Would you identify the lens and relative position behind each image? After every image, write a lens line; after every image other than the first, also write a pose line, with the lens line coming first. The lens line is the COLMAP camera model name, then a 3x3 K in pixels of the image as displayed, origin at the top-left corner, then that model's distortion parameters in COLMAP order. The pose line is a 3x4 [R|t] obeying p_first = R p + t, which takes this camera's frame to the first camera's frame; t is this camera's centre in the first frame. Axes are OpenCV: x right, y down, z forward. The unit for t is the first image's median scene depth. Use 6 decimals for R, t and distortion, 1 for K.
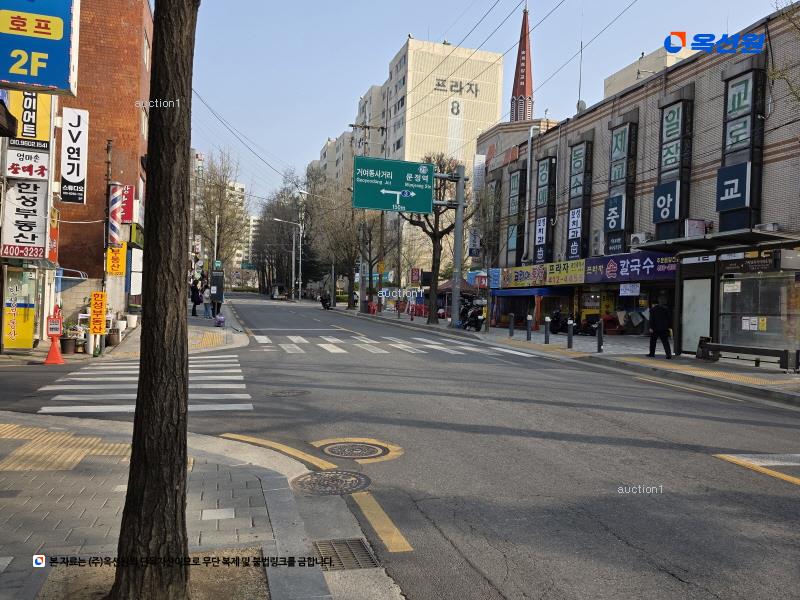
lens RADIAL K [[649.9, 0, 410.0], [0, 649.9, 296.8], [0, 0, 1]] dist [0.039330, -0.028093]
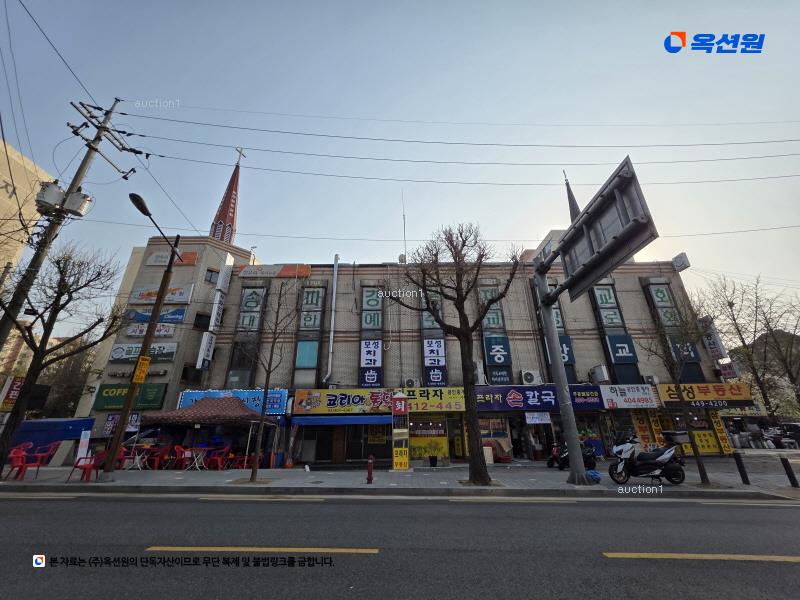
lens RADIAL K [[313.6, 0, 395.8], [0, 313.6, 316.2], [0, 0, 1]] dist [-0.000919, -0.000245]
pose [[0.282762, 0.302477, 0.910249, -0.279760], [0.006902, 0.948311, -0.317268, -0.006385], [-0.959165, 0.095994, 0.266058, 1.015801]]
